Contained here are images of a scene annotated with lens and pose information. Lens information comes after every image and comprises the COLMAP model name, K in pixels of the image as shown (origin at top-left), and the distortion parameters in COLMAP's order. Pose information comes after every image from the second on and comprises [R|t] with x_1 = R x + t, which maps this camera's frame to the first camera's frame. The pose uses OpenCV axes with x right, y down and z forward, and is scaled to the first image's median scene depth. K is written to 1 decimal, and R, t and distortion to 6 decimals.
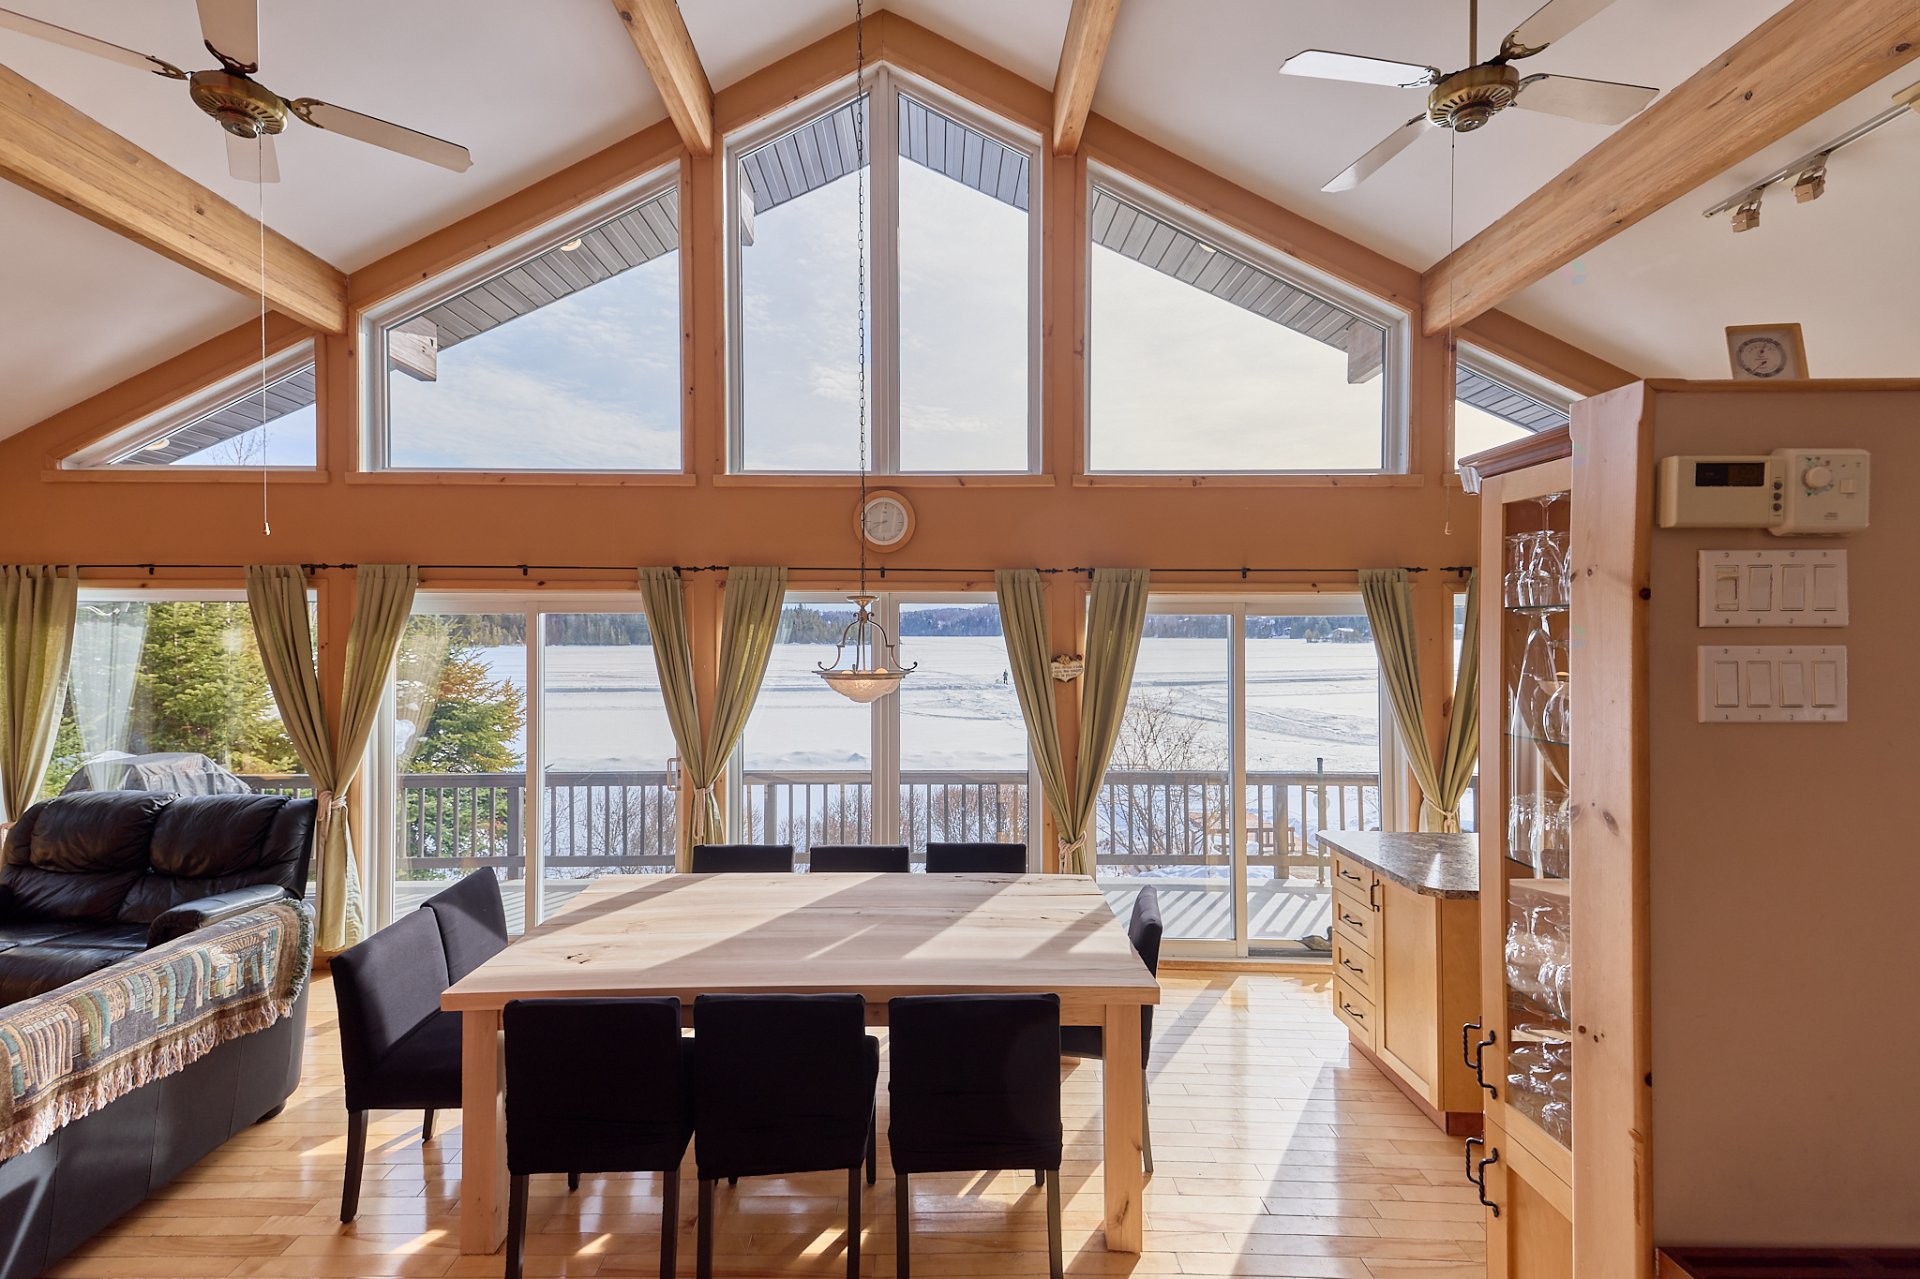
lens RADIAL K [[865.0, 0, 939.8], [0, 865.0, 644.7], [0, 0, 1]] dist [0.003265, -0.000492]
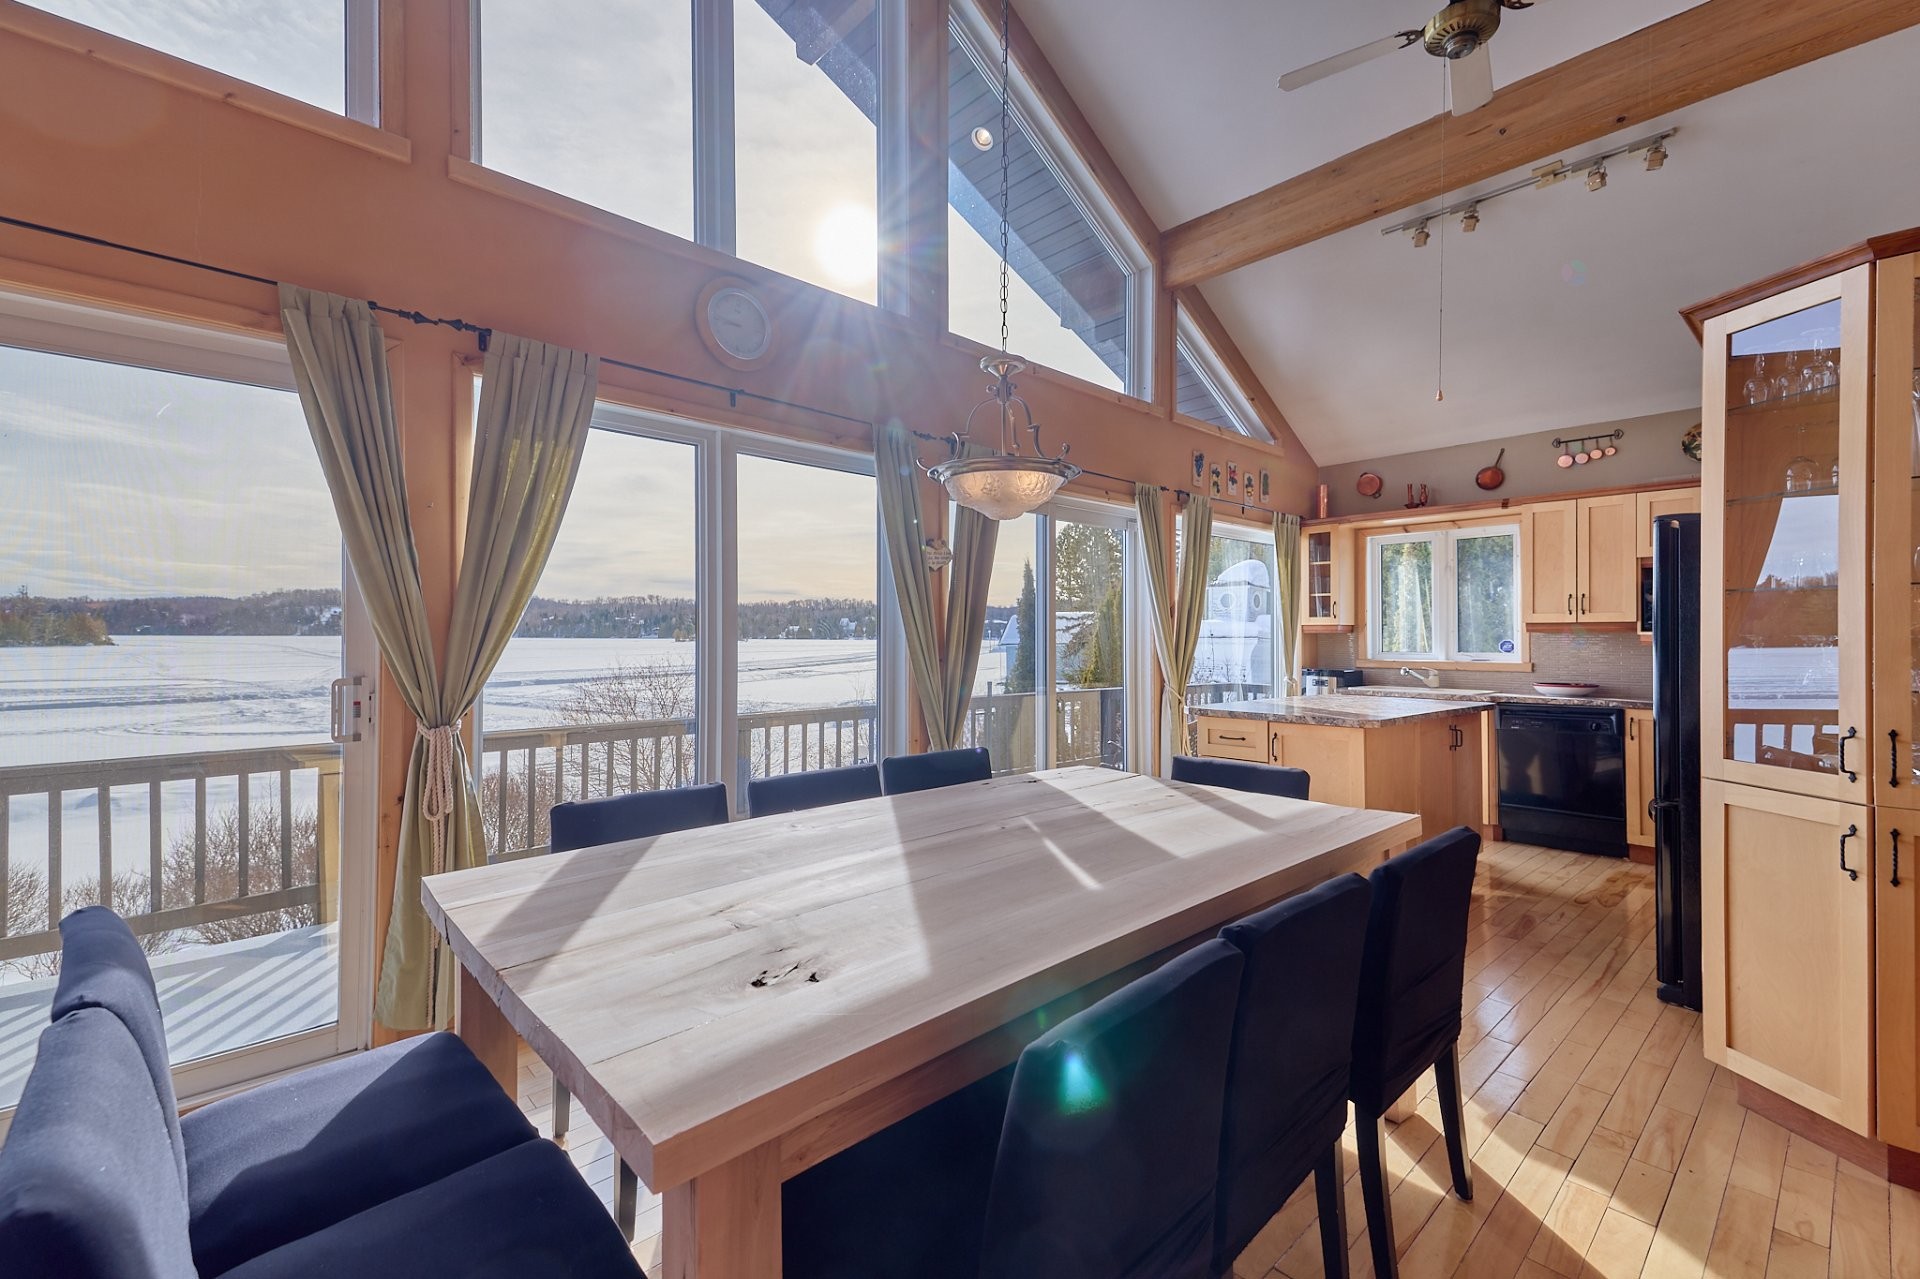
lens RADIAL K [[828.6, 0, 961.7], [0, 828.6, 630.2], [0, 0, 1]] dist [0.023665, 0.000120]
pose [[0.724645, 0.007739, 0.689079, -0.392839], [0.008816, 0.999751, -0.020499, 0.120954], [-0.689066, 0.020929, 0.724396, 0.385040]]
